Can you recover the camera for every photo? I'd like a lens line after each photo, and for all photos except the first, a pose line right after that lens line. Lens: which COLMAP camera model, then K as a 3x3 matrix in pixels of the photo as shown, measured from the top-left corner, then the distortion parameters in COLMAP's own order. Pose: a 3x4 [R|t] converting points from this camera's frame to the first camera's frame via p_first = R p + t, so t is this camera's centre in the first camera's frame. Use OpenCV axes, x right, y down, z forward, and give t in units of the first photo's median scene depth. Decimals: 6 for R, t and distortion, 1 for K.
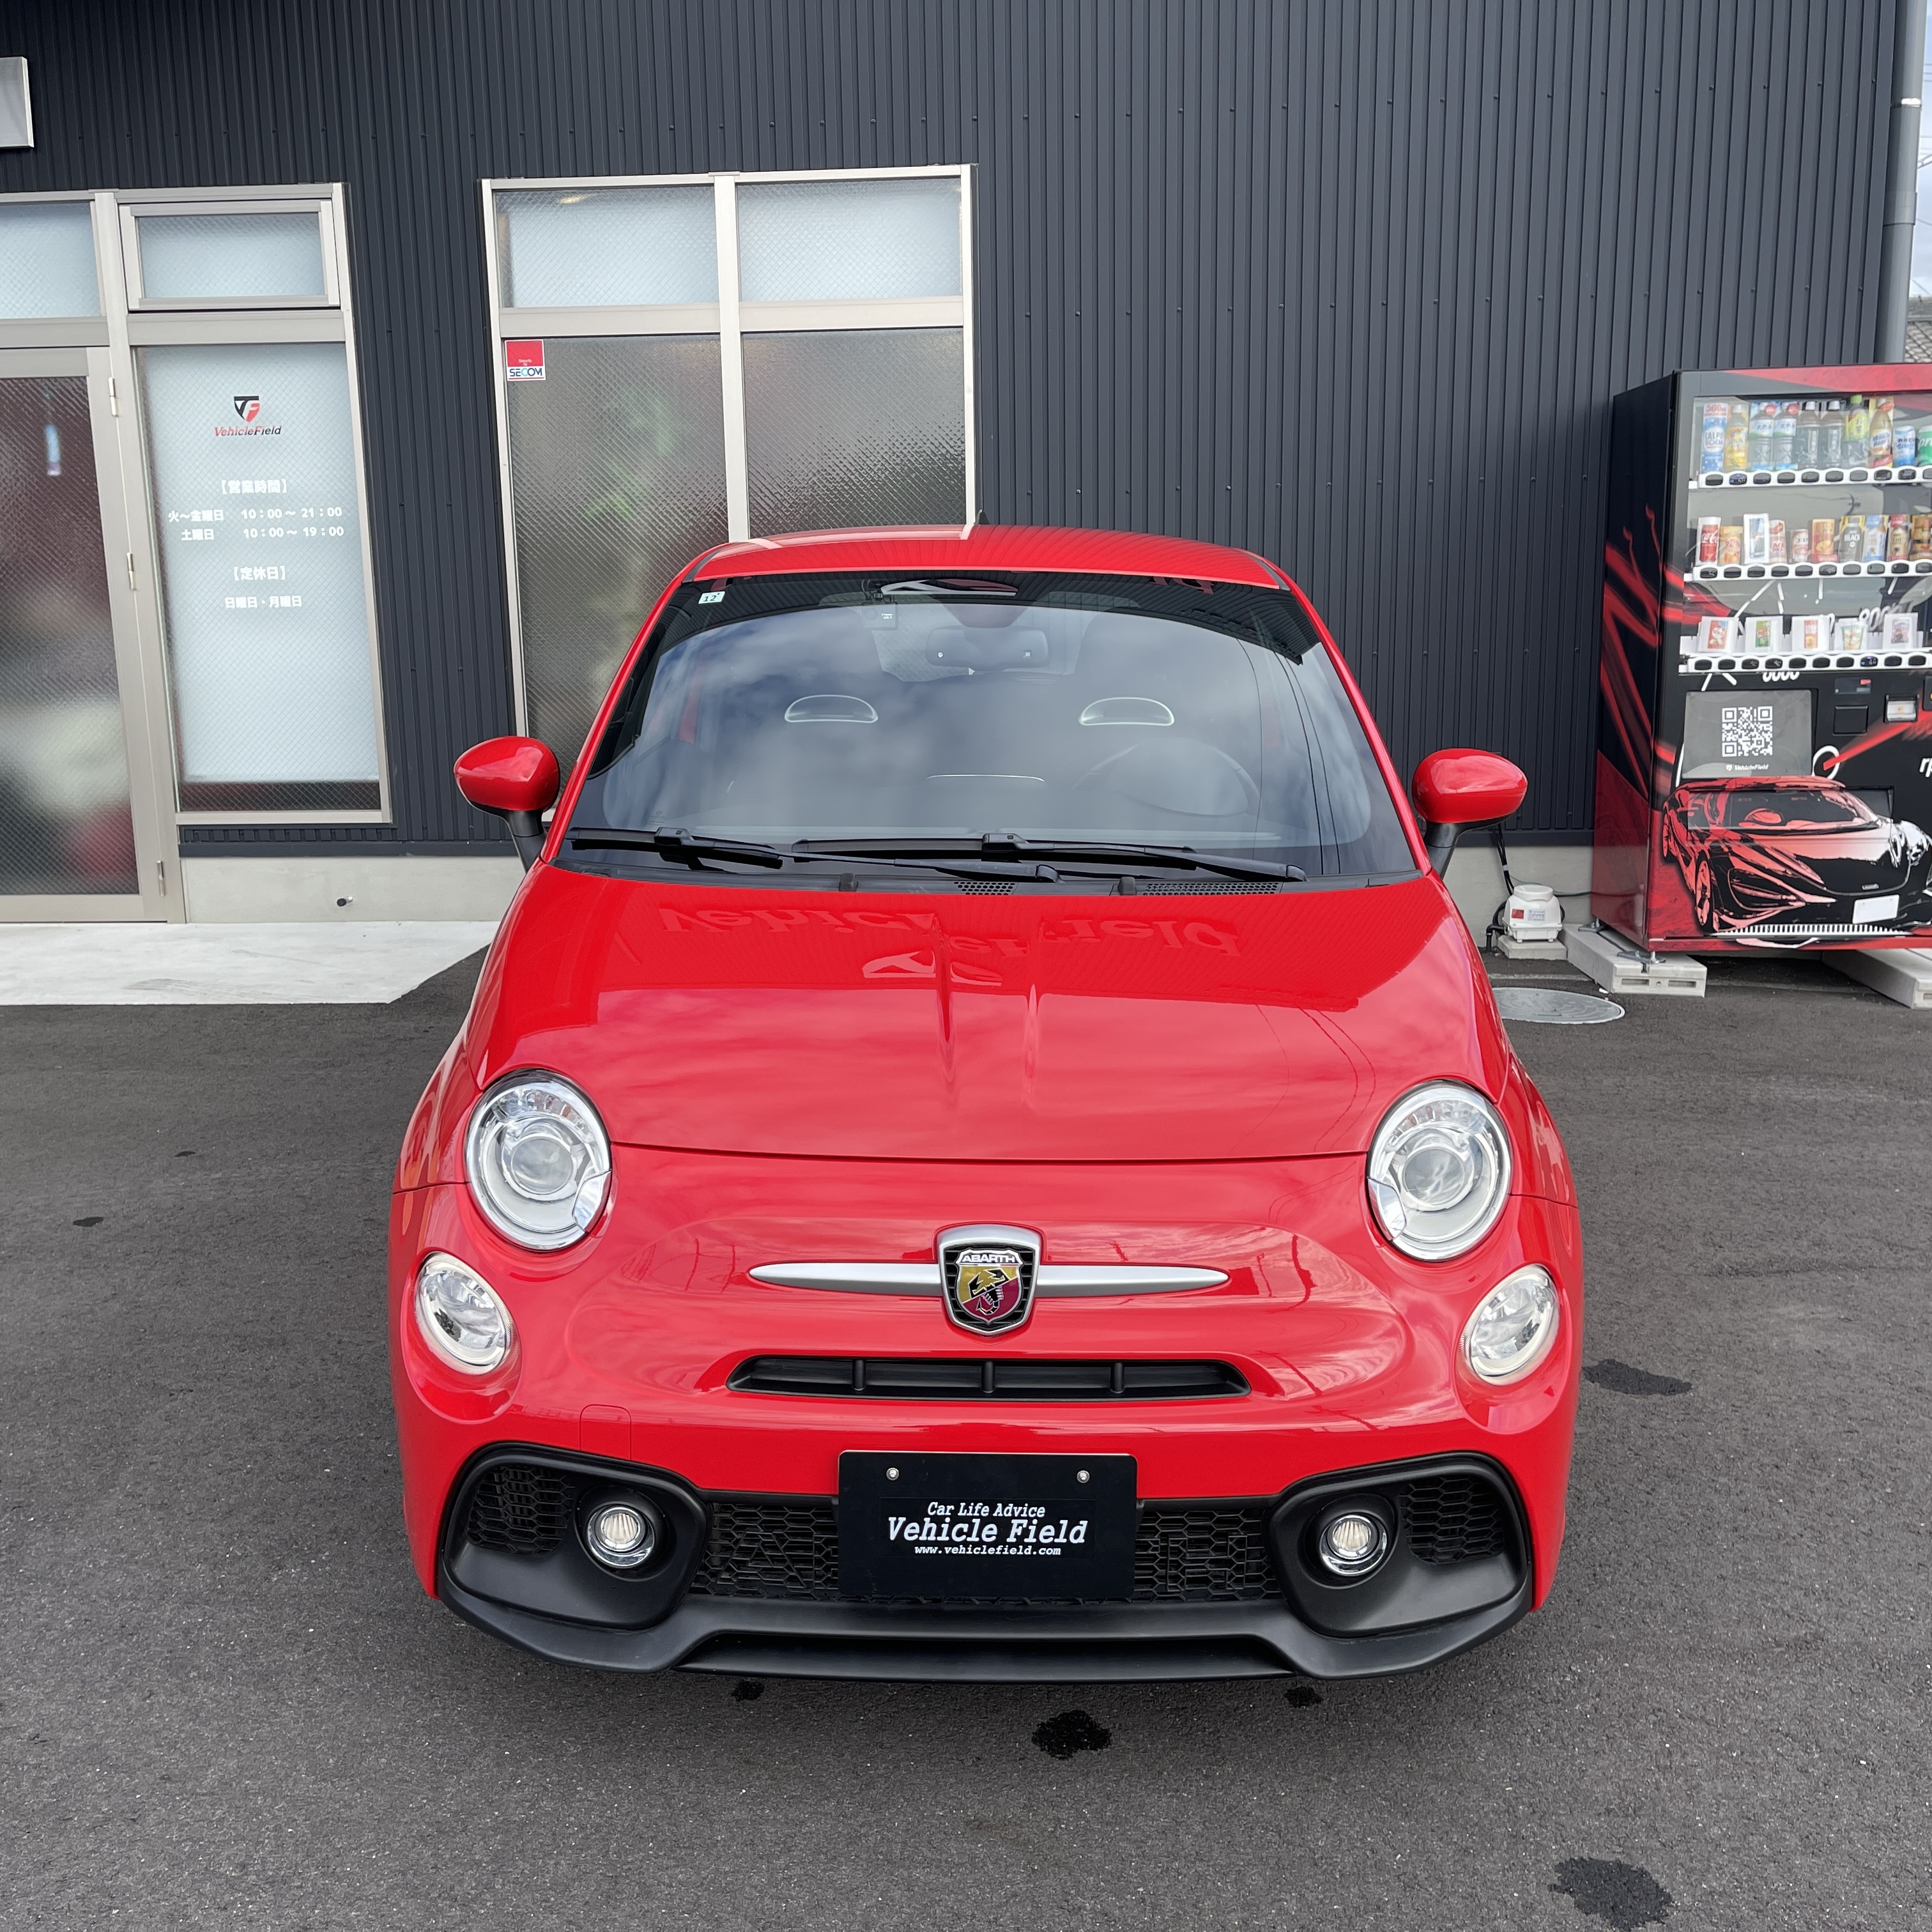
lens RADIAL K [[1947.3, 0, 963.8], [0, 1947.3, 962.7], [0, 0, 1]] dist [0.033013, 0.000000]
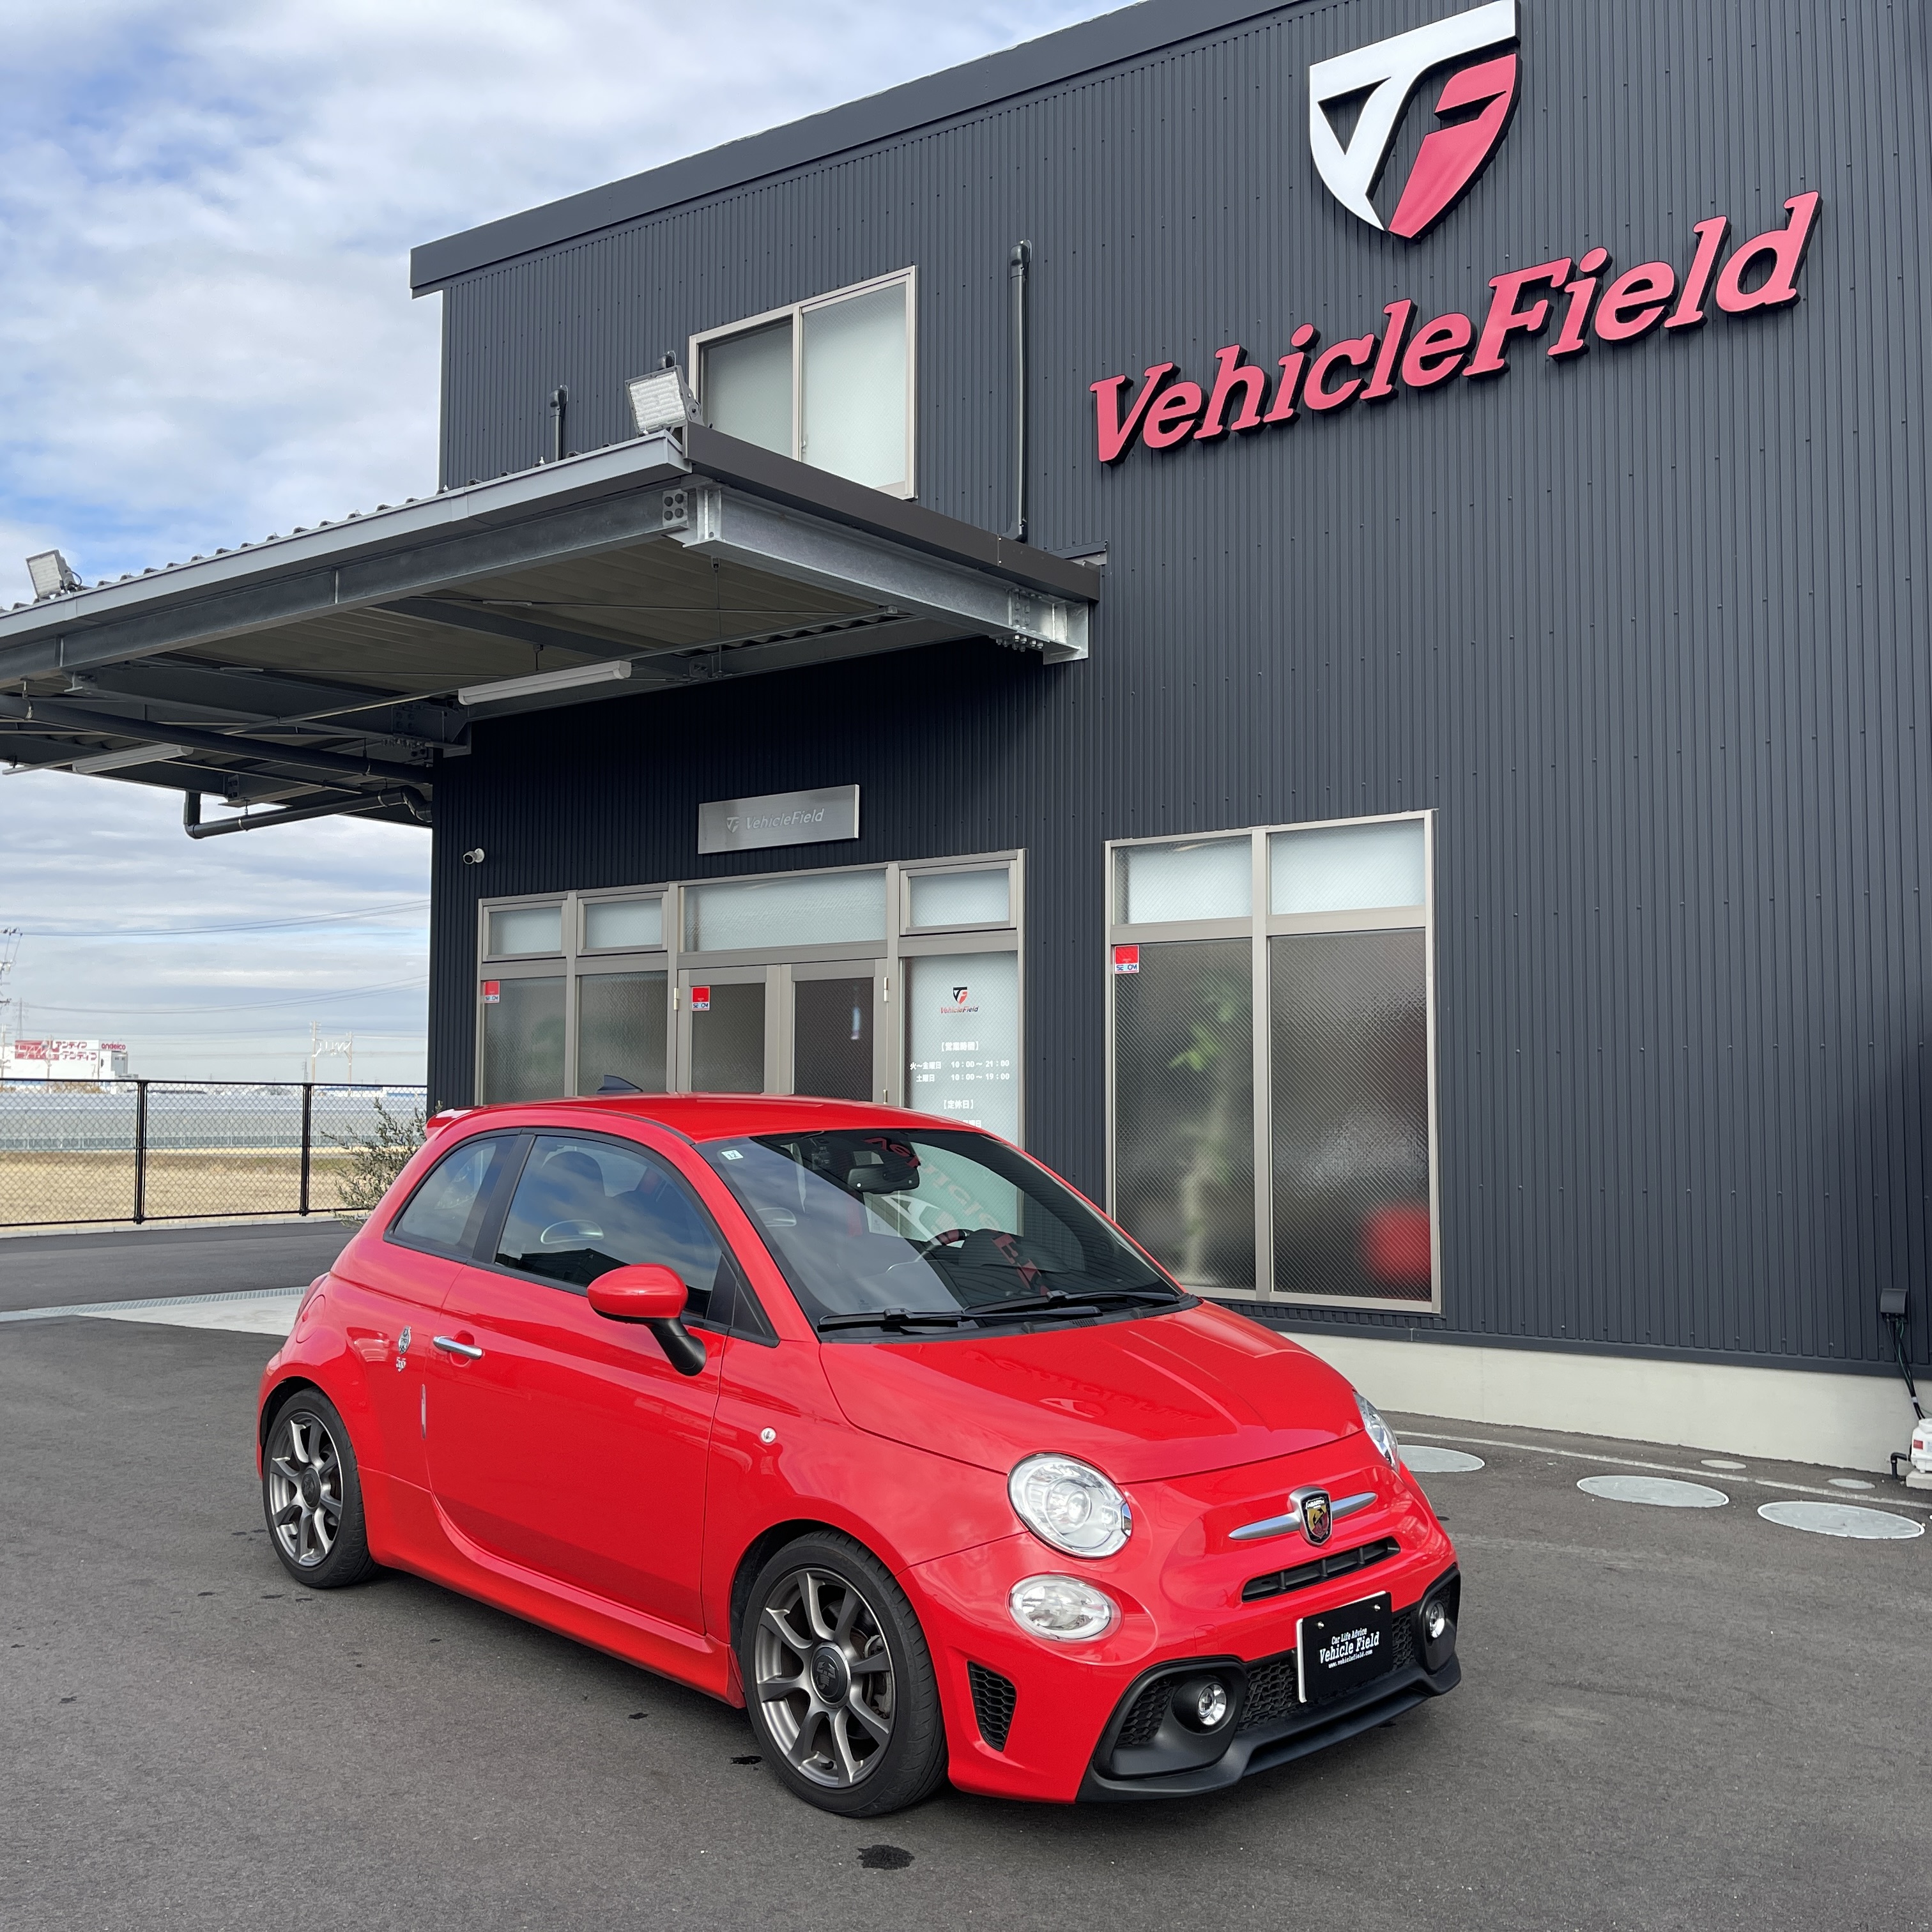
lens RADIAL K [[1947.3, 0, 969.4], [0, 1947.3, 954.6], [0, 0, 1]] dist [0.033013, 0.000000]
pose [[0.848840, -0.022842, -0.528156, 0.459807], [-0.114915, 0.967204, -0.226519, 0.020552], [0.516009, 0.252971, 0.818377, -0.223208]]
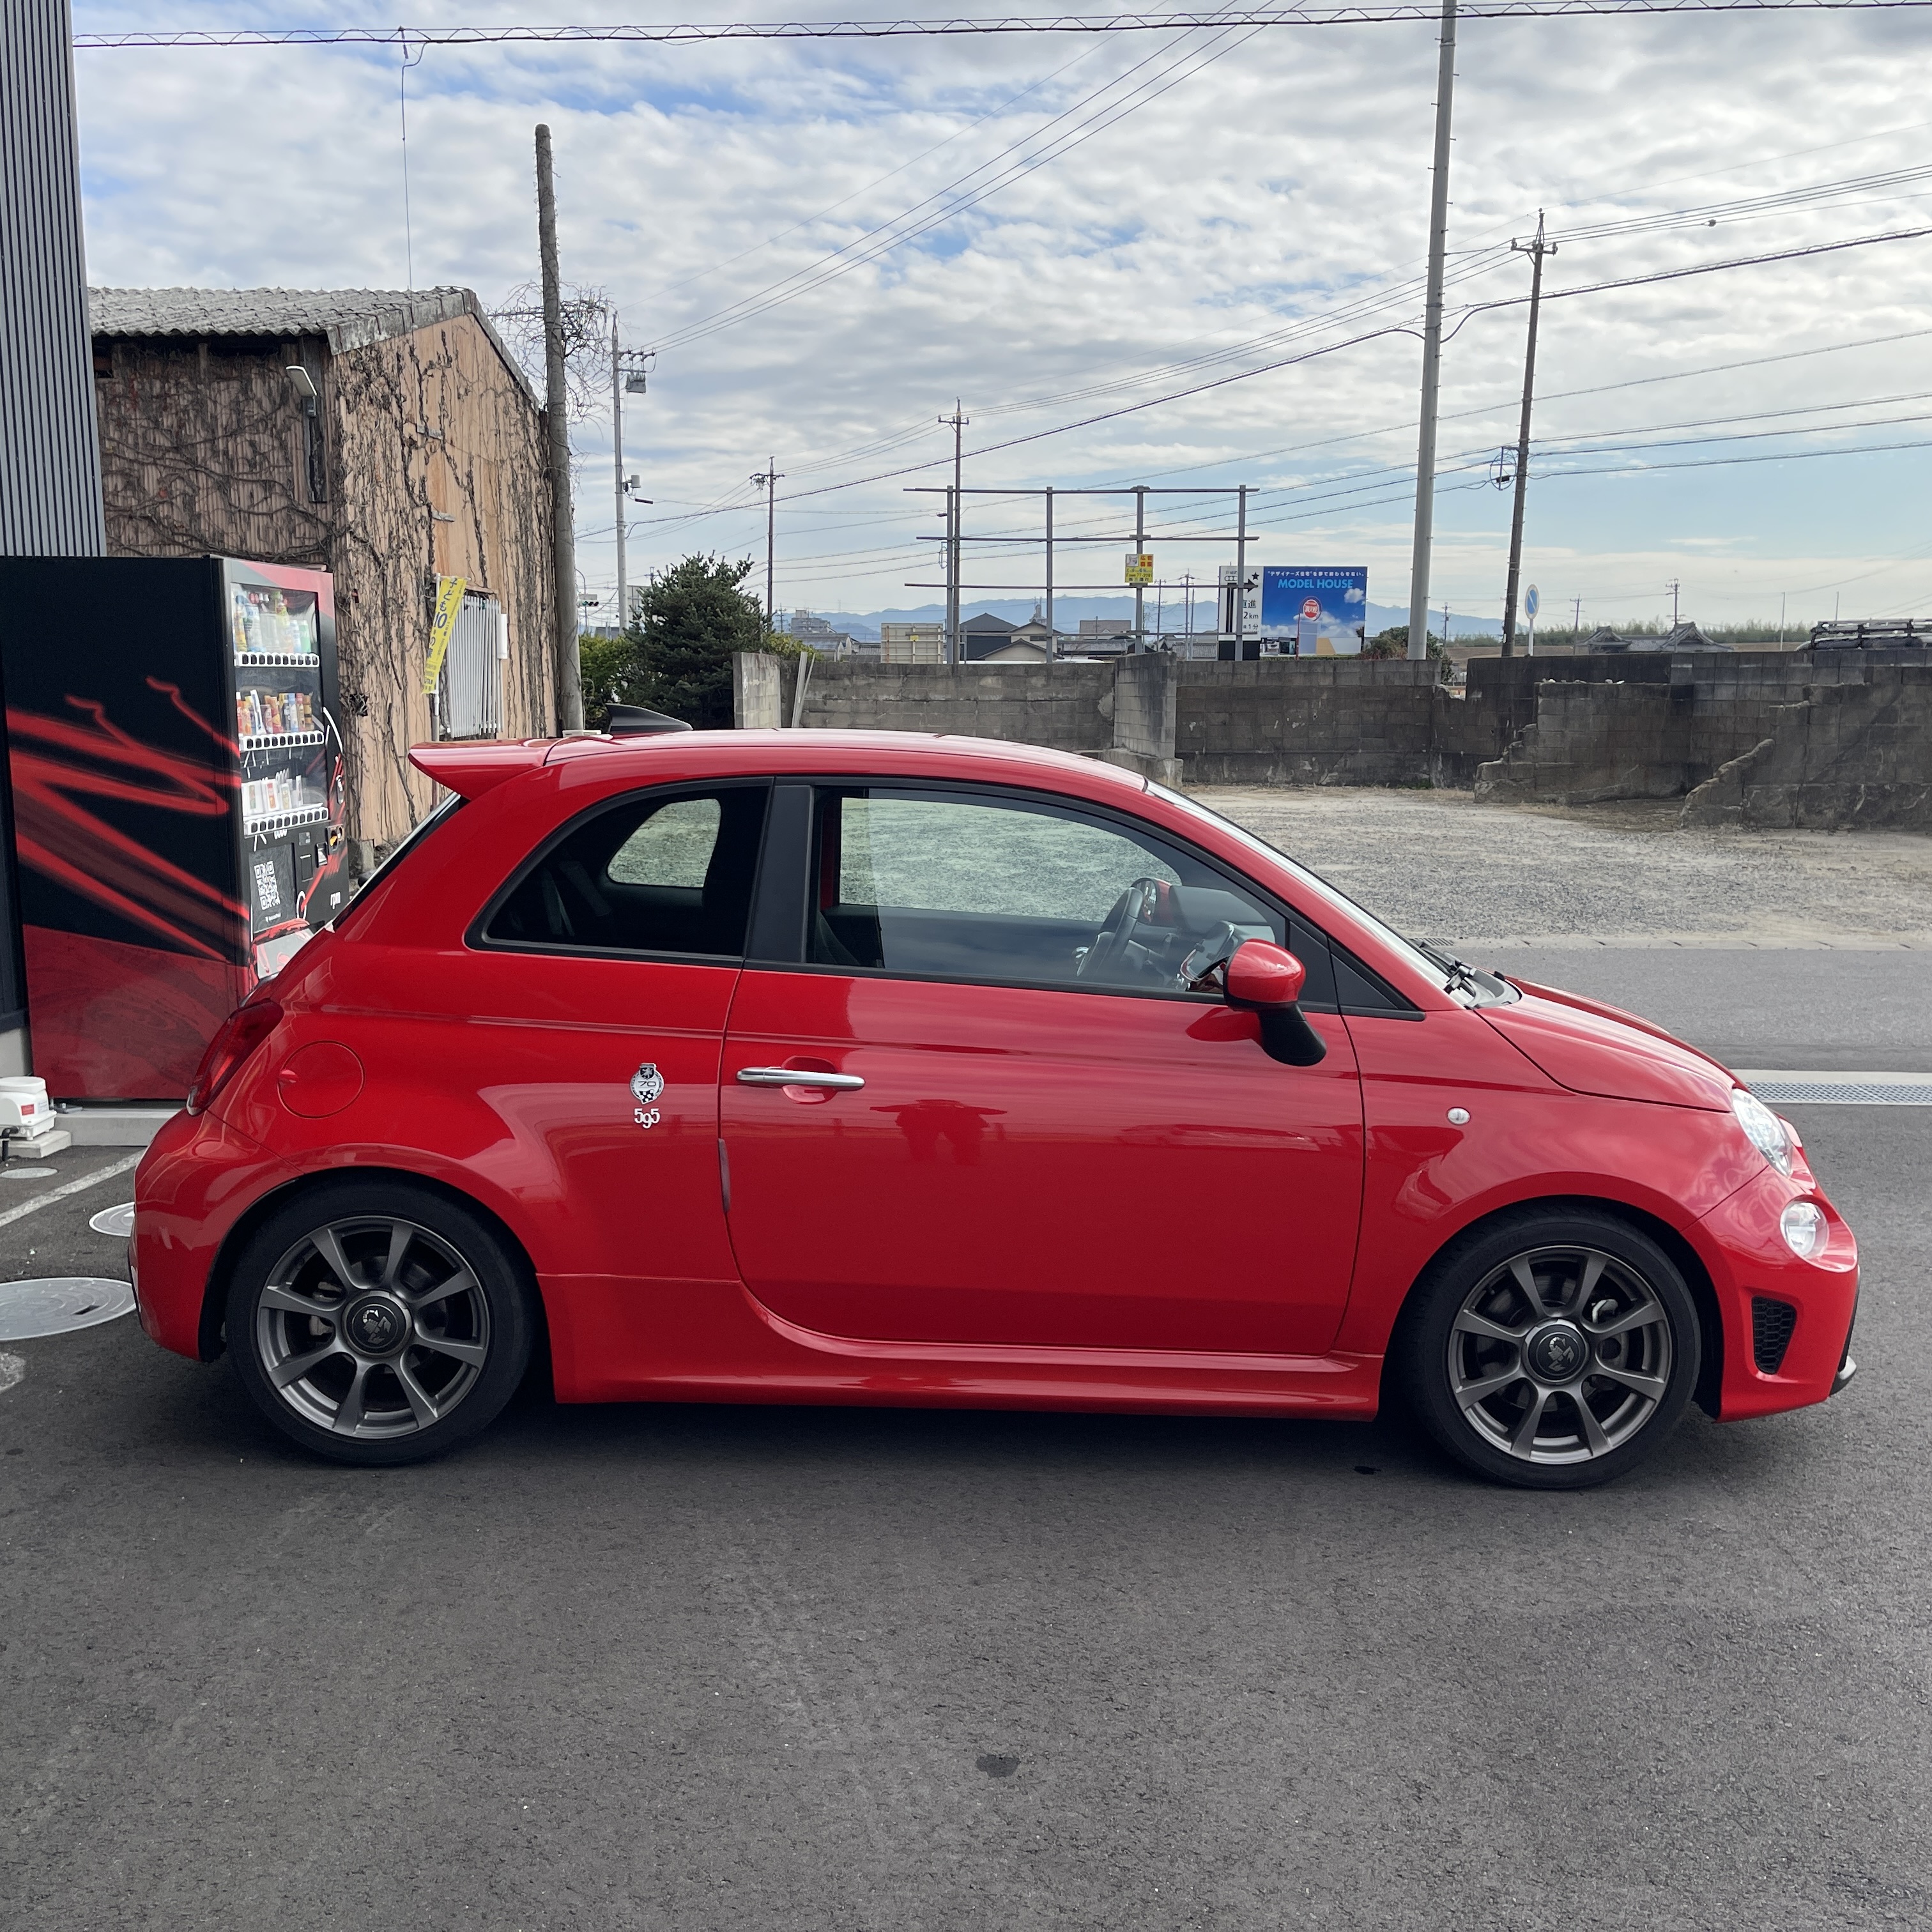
lens RADIAL K [[1947.3, 0, 982.2], [0, 1947.3, 974.0], [0, 0, 1]] dist [0.033013, 0.000000]
pose [[-0.037001, -0.134337, 0.990245, -0.693249], [0.185051, 0.972864, 0.138893, -0.146413], [-0.982032, 0.188385, -0.011138, 0.623642]]
